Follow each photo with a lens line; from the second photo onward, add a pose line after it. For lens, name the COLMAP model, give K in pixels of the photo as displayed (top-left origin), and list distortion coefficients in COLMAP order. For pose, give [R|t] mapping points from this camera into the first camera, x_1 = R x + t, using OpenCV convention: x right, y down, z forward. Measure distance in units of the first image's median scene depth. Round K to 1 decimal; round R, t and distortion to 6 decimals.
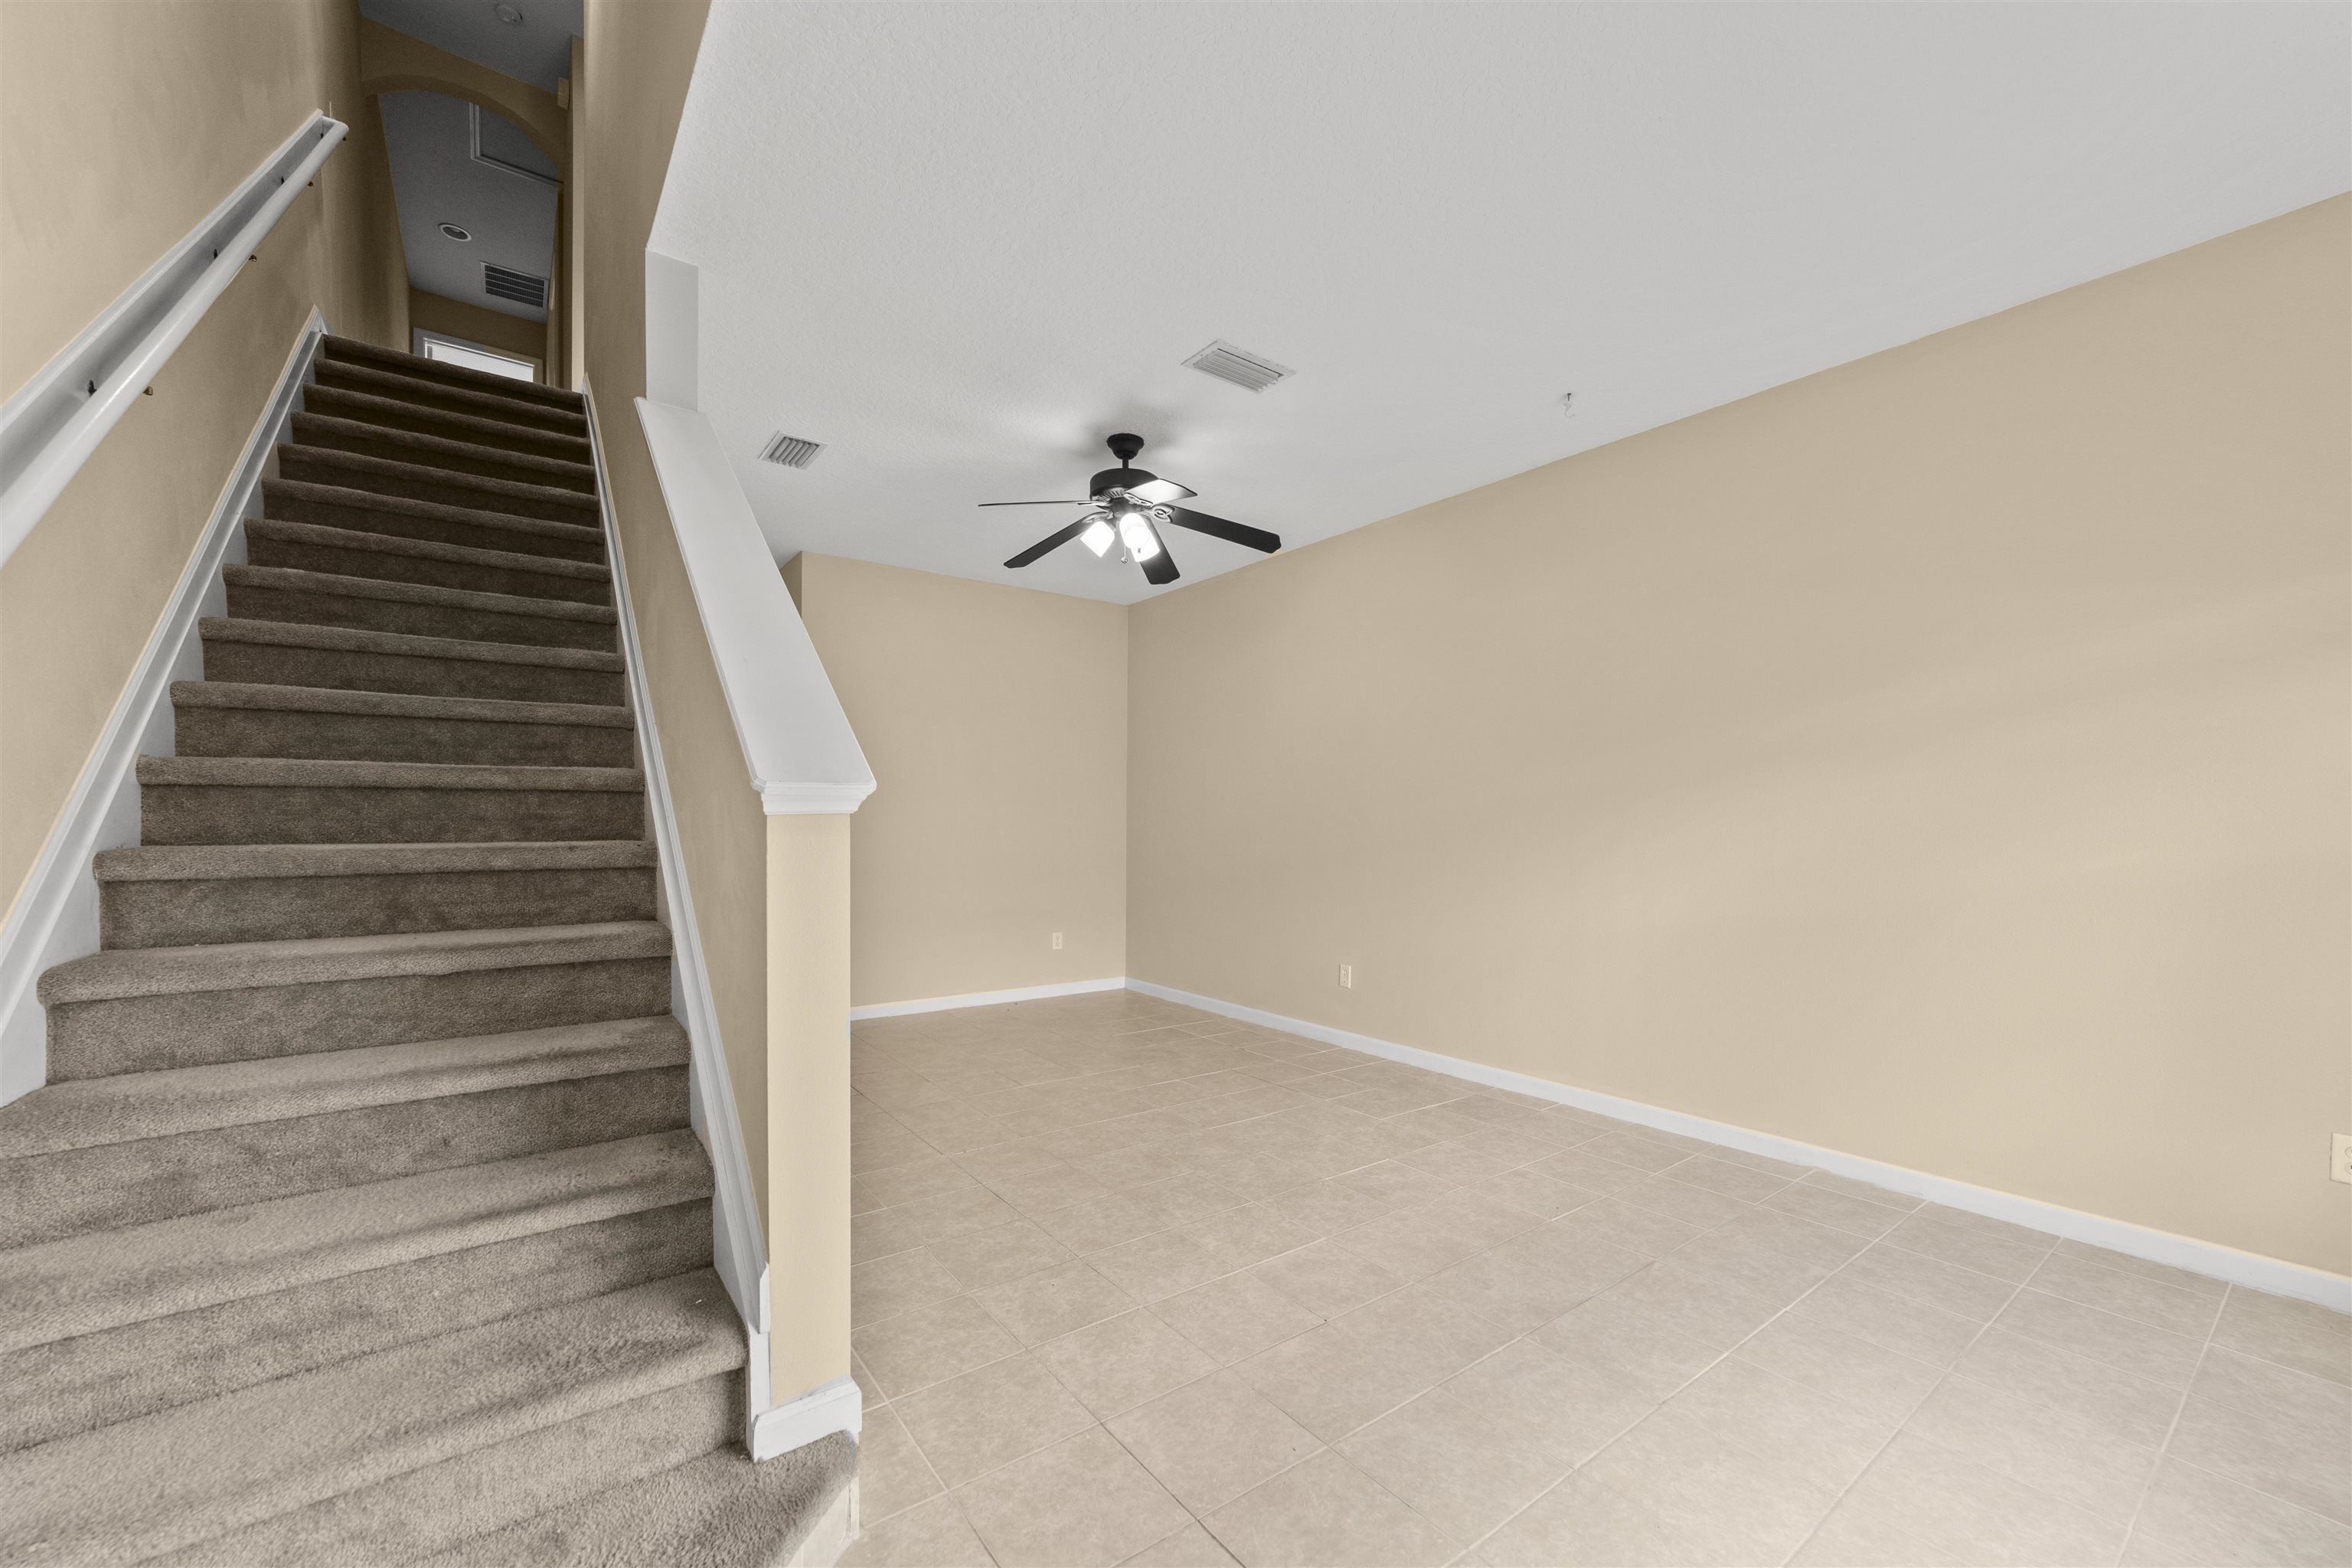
lens RADIAL K [[907.2, 0, 1191.4], [0, 907.2, 822.8], [0, 0, 1]] dist [-0.007759, 0.003848]
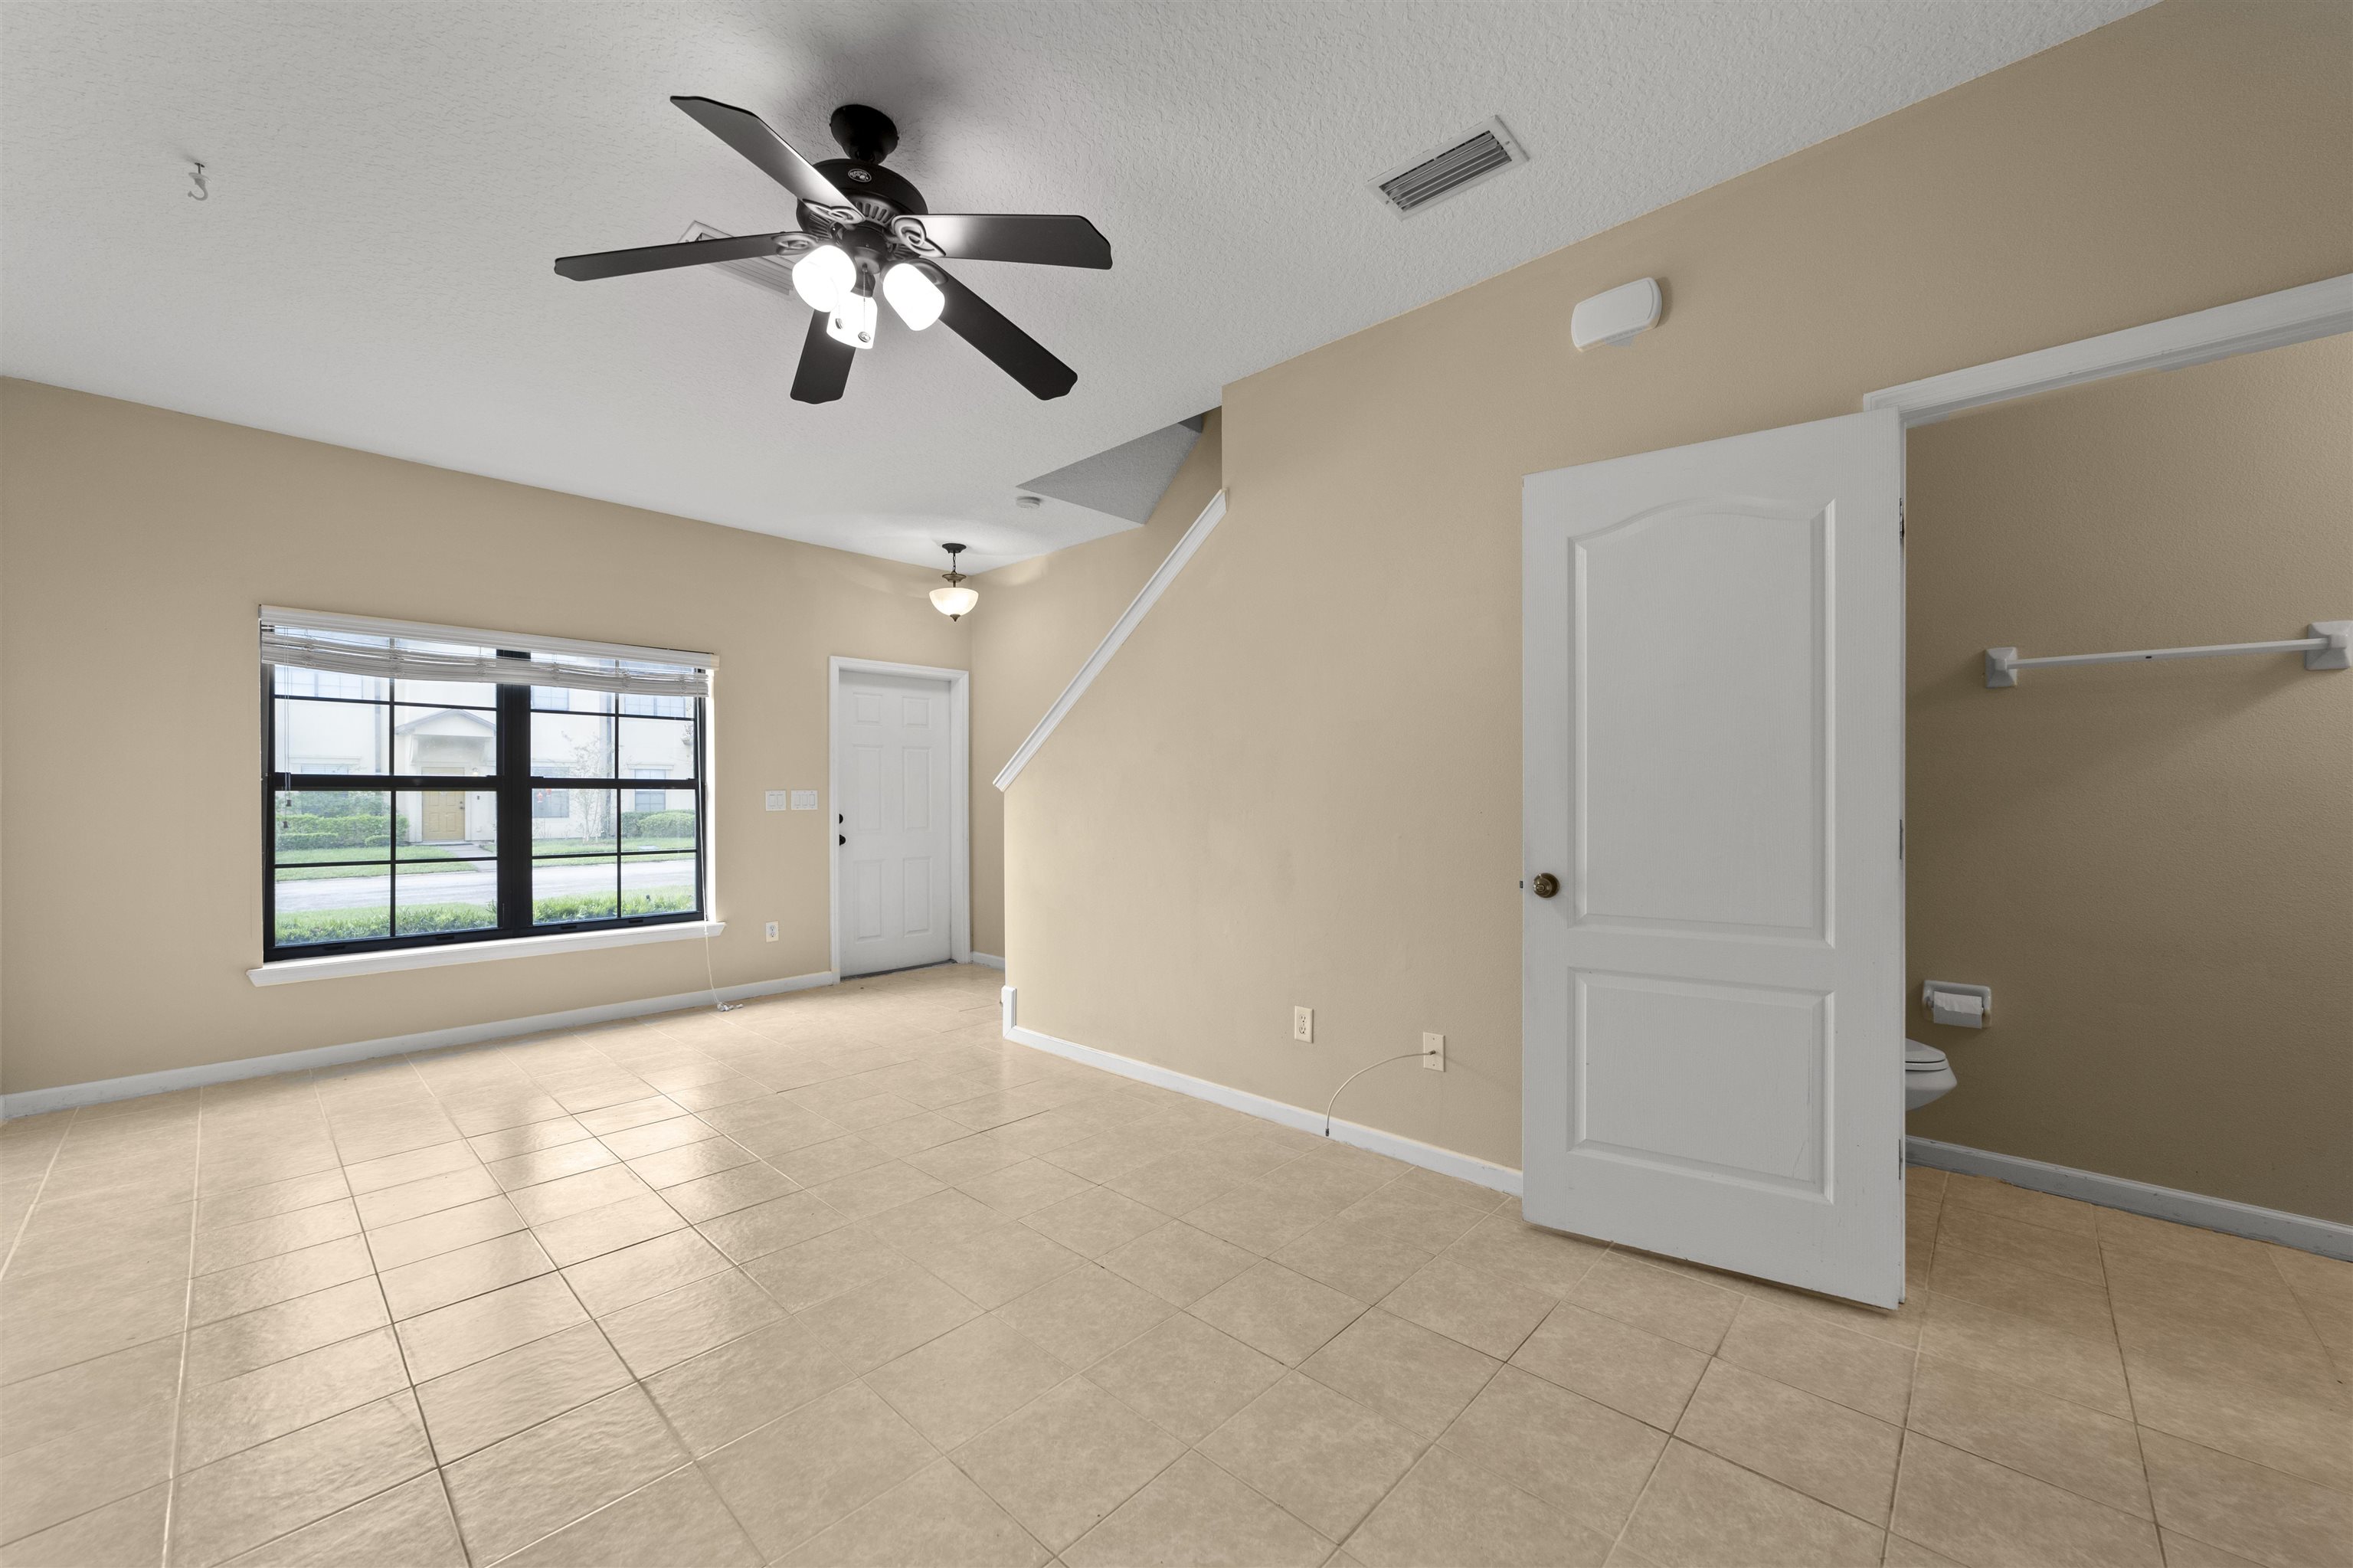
lens RADIAL K [[907.6, 0, 1171.9], [0, 907.6, 797.5], [0, 0, 1]] dist [-0.007759, 0.003848]
pose [[-0.986526, -0.002166, -0.163593, -0.175855], [-0.002439, 0.999996, 0.001473, -0.000280], [0.163589, 0.001852, -0.986527, 1.650055]]
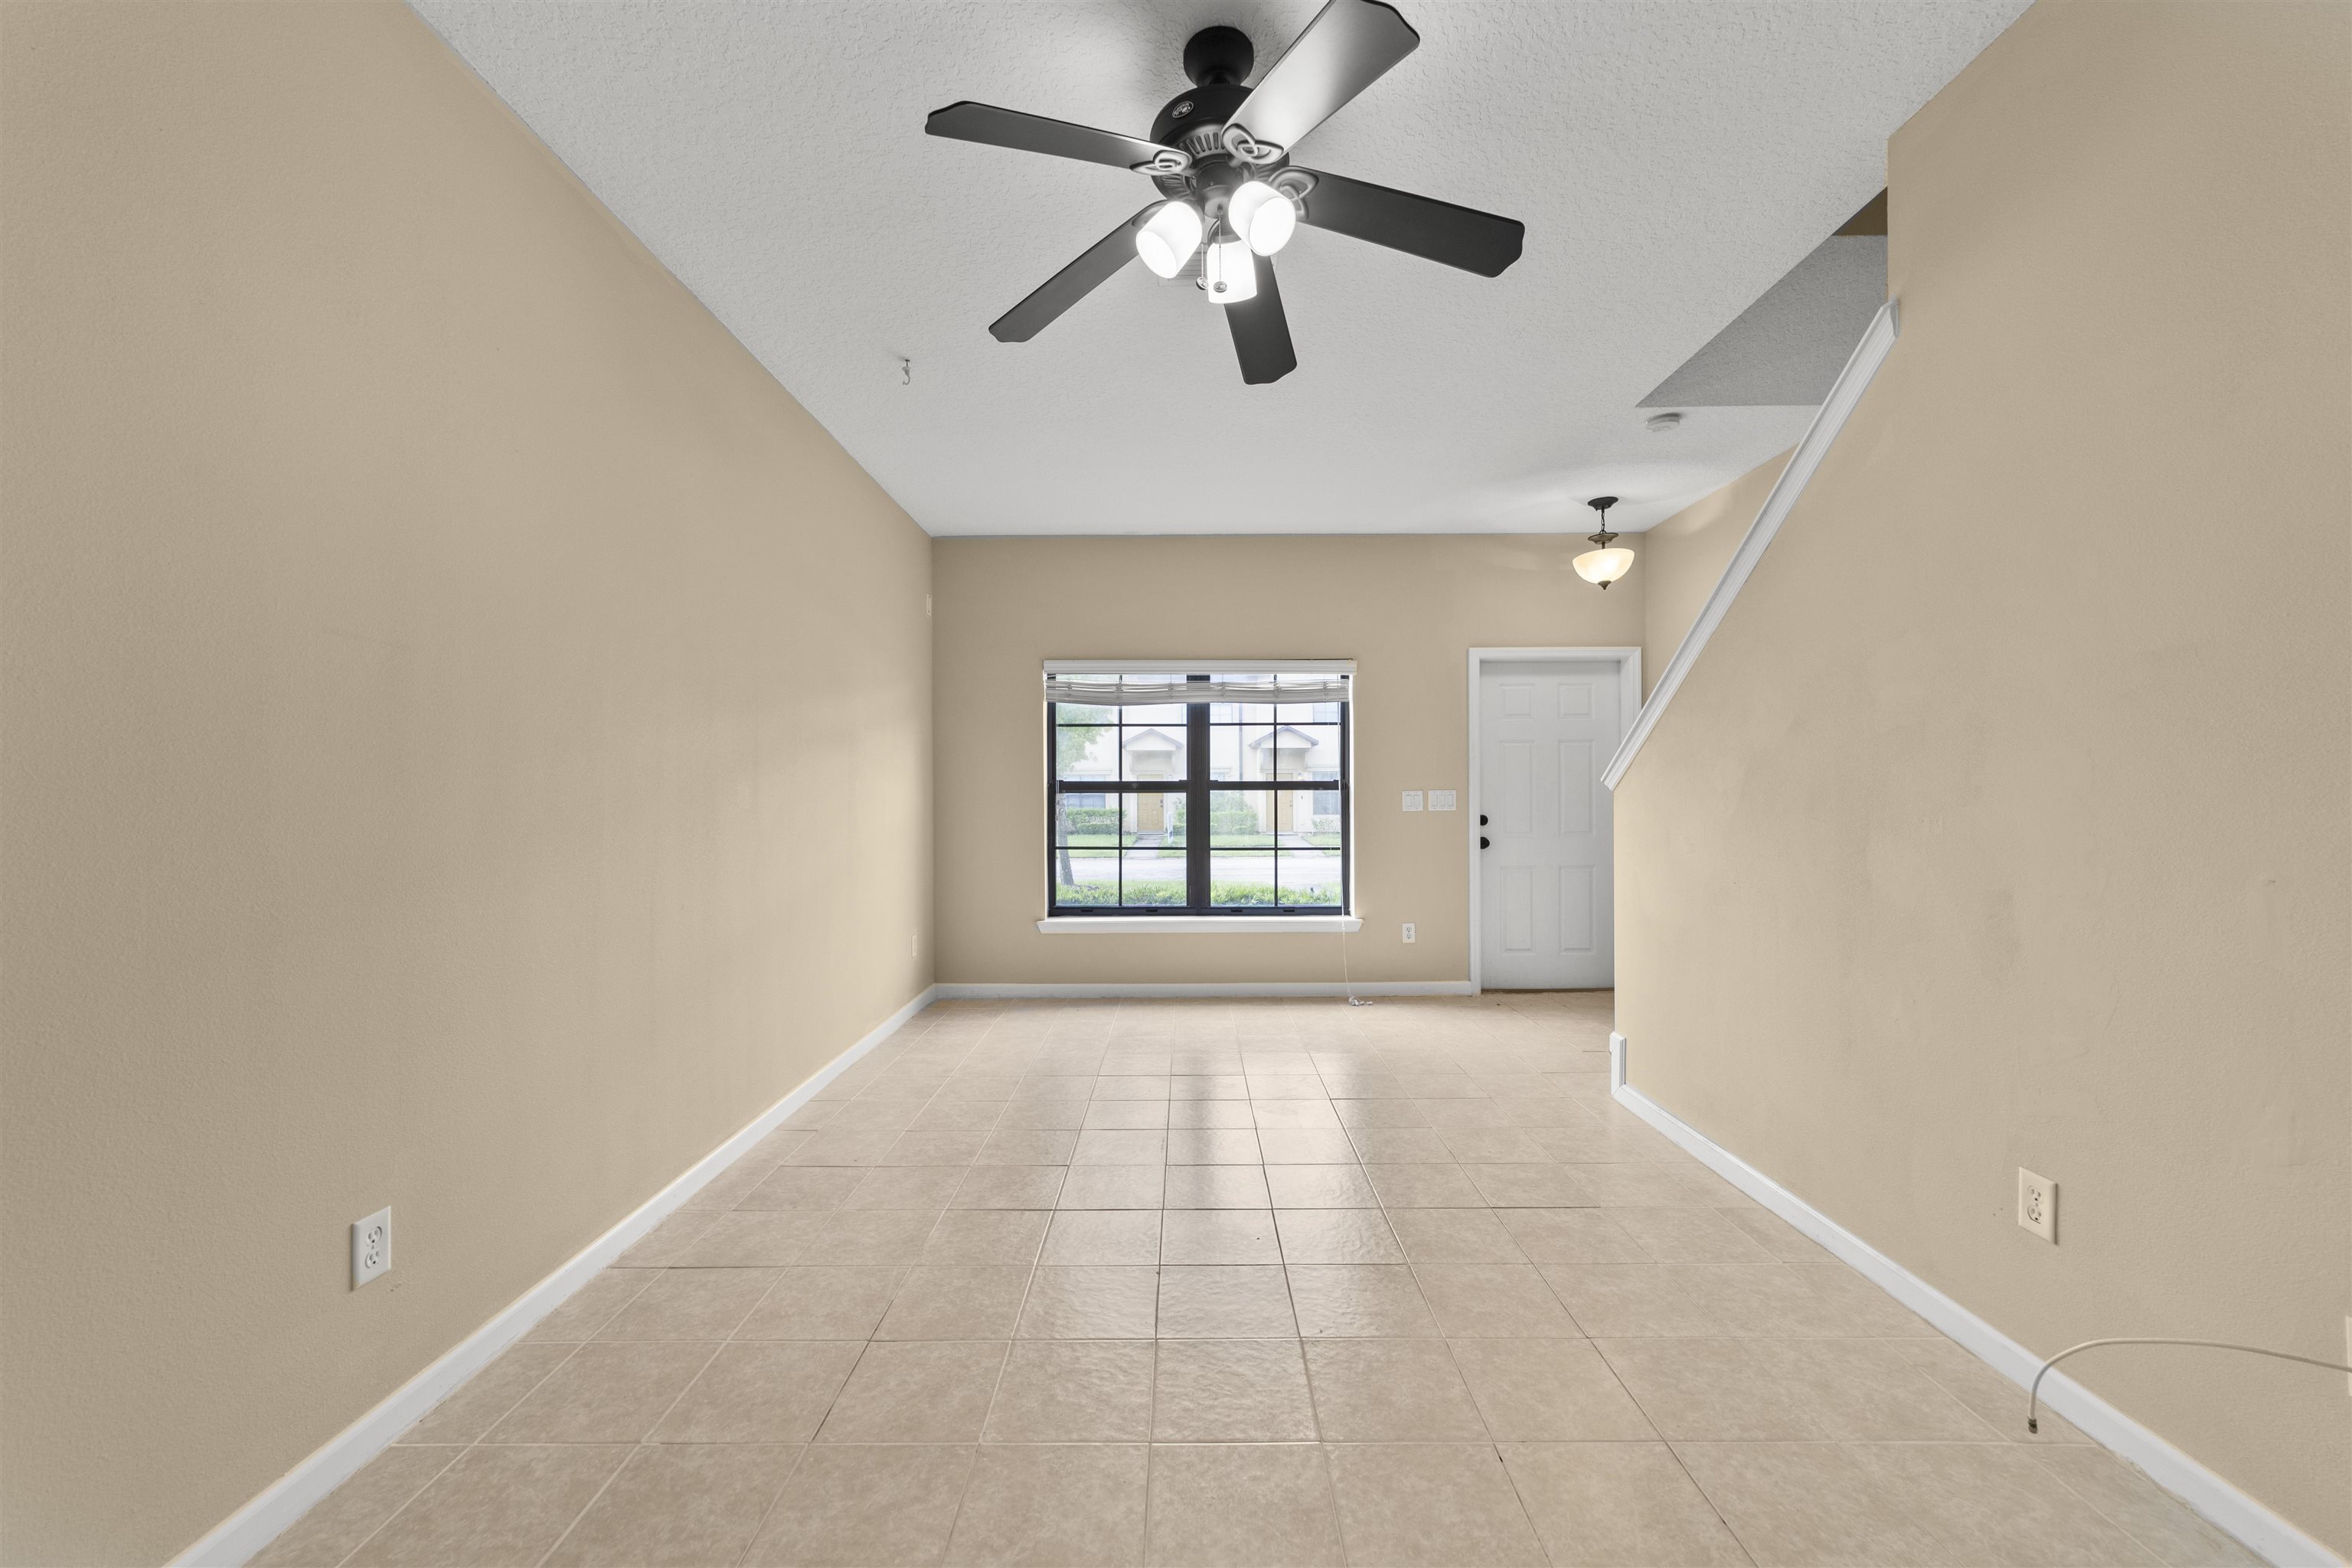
lens RADIAL K [[907.2, 0, 1178.9], [0, 907.2, 797.4], [0, 0, 1]] dist [-0.007759, 0.003848]
pose [[-0.791574, -0.000608, 0.611073, -0.379607], [0.001050, 0.999997, 0.002354, -0.000971], [-0.611072, 0.002505, -0.791571, 1.470987]]
